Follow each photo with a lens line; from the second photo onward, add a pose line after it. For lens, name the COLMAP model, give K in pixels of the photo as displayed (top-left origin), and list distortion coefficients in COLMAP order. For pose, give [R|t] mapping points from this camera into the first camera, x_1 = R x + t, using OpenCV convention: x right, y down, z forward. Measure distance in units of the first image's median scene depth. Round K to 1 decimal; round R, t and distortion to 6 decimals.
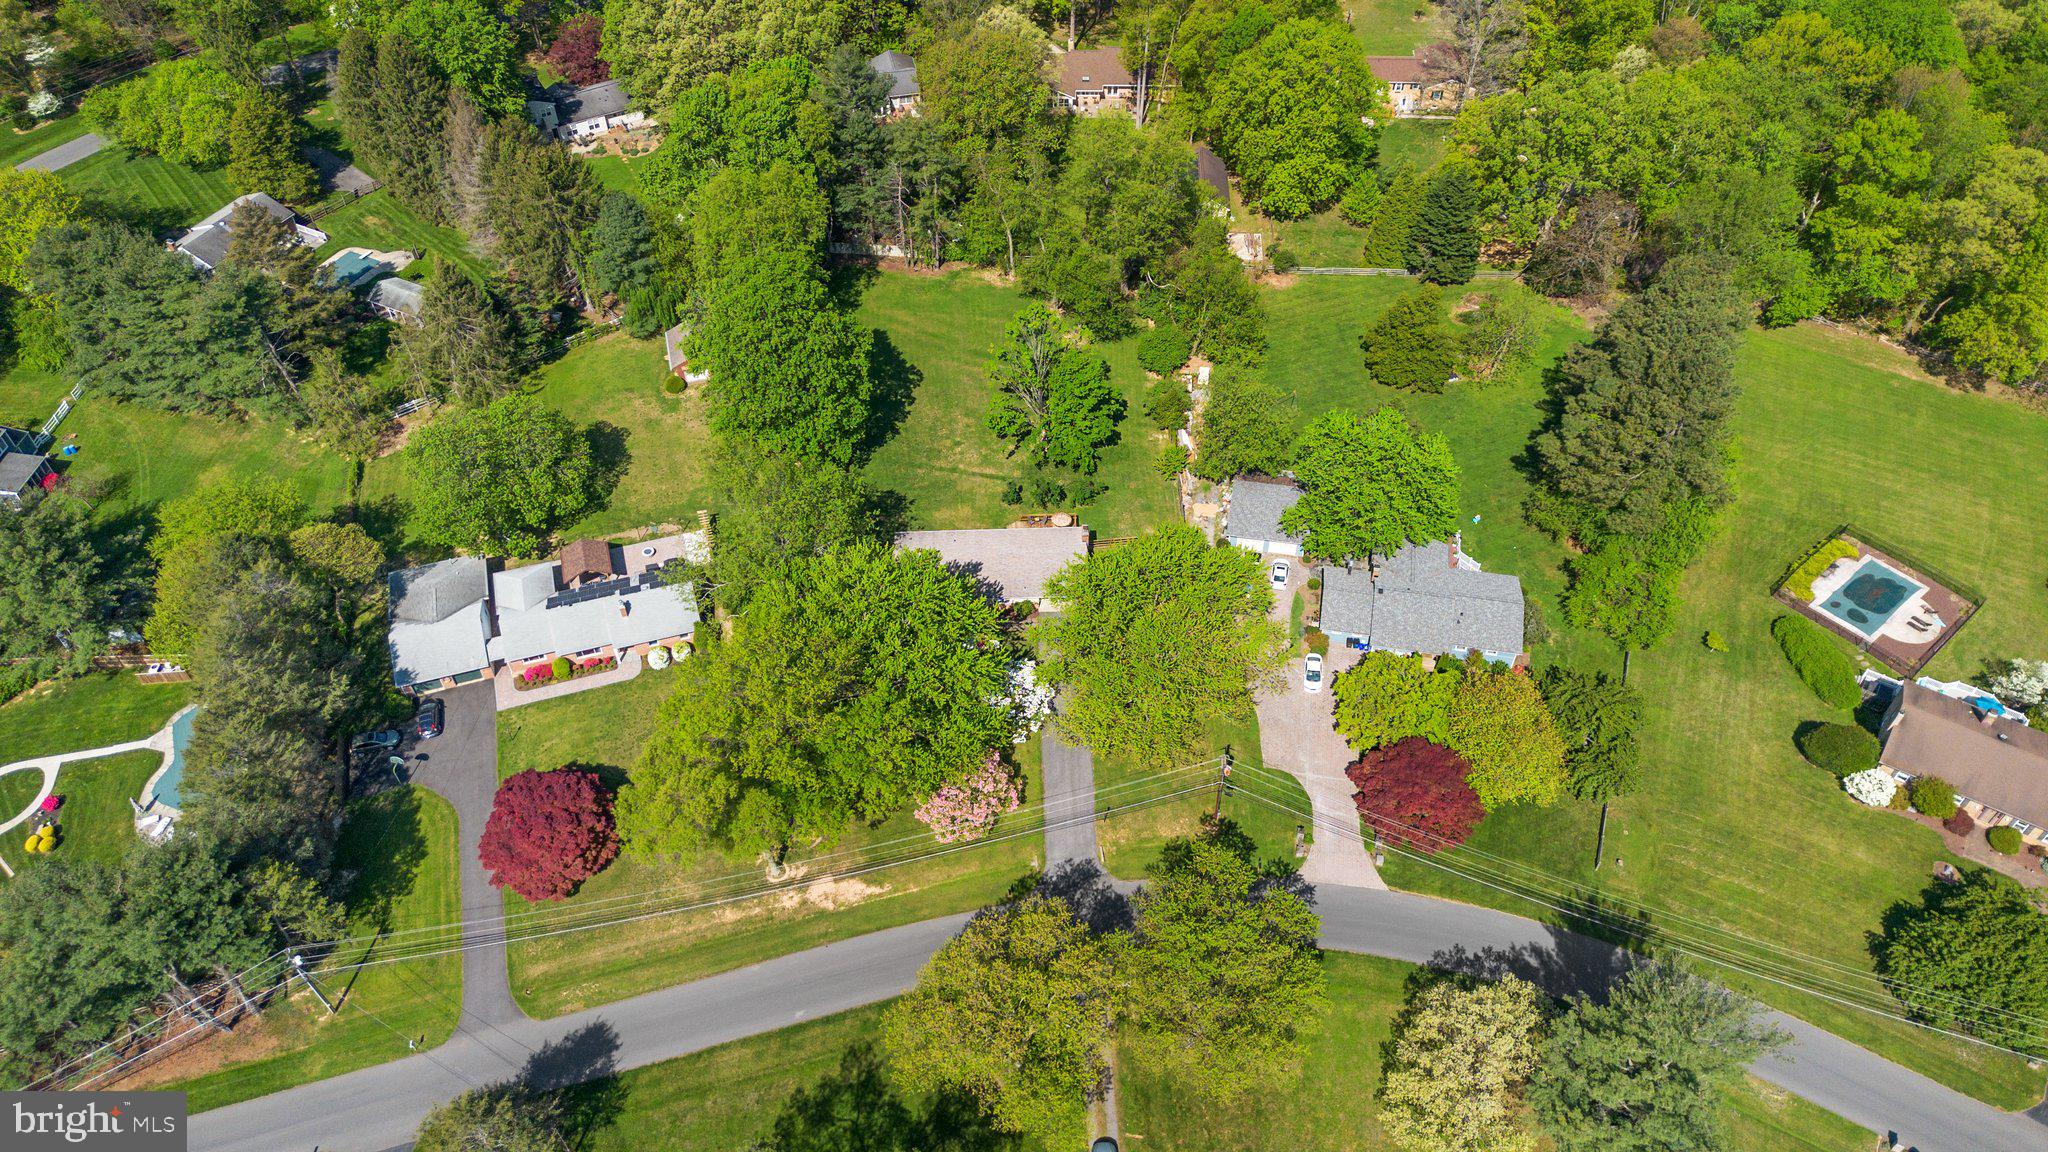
lens RADIAL K [[1443.0, 0, 1024.0], [0, 1443.0, 576.0], [0, 0, 1]] dist [0.060435, -0.059656]
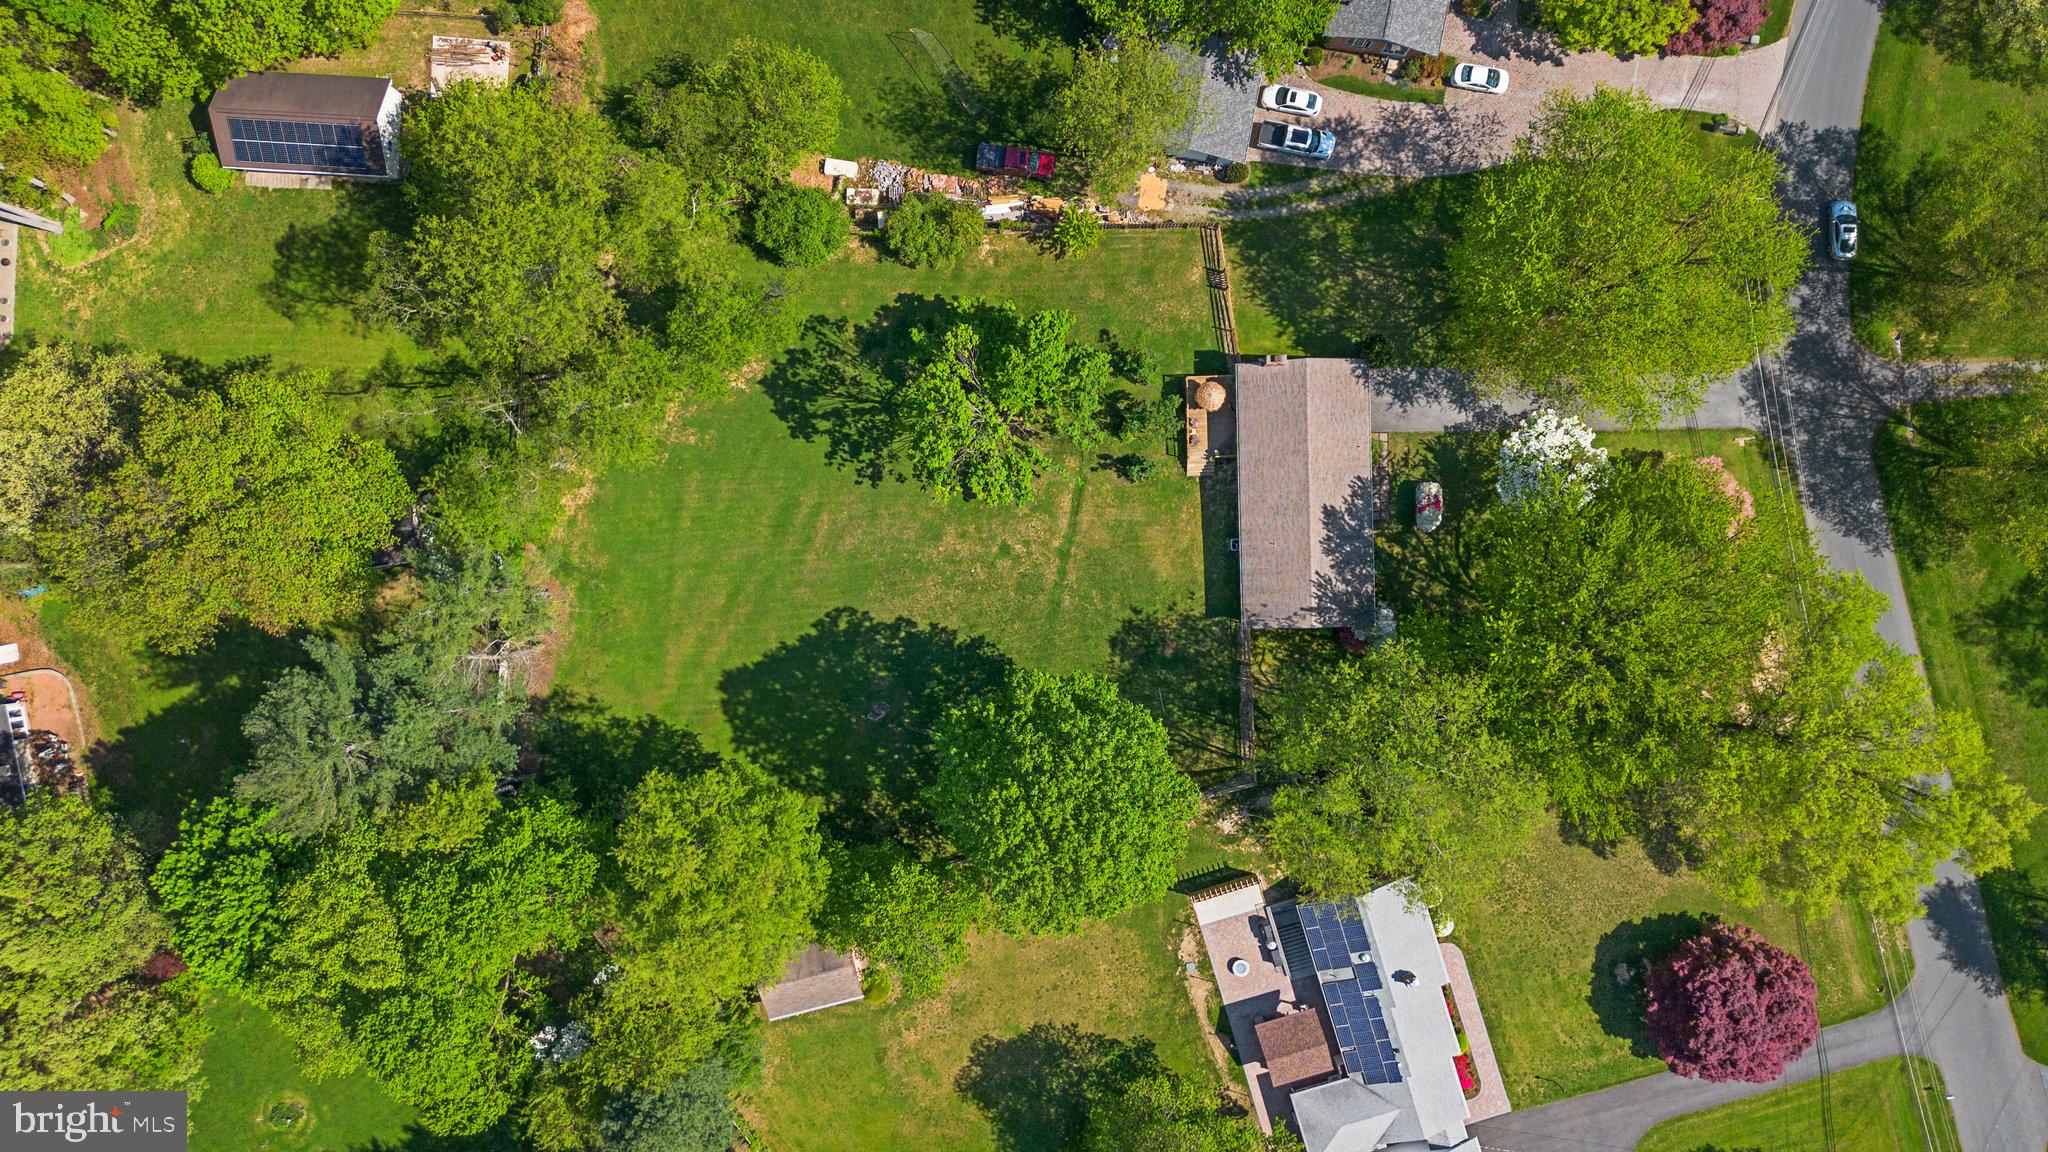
lens RADIAL K [[1435.9, 0, 1024.0], [0, 1435.9, 576.0], [0, 0, 1]] dist [0.035135, -0.054506]
pose [[0.007244, -0.999973, 0.000947, -0.065566], [0.743889, 0.006022, 0.668276, -0.590142], [-0.668264, -0.004137, 0.743913, 0.546337]]
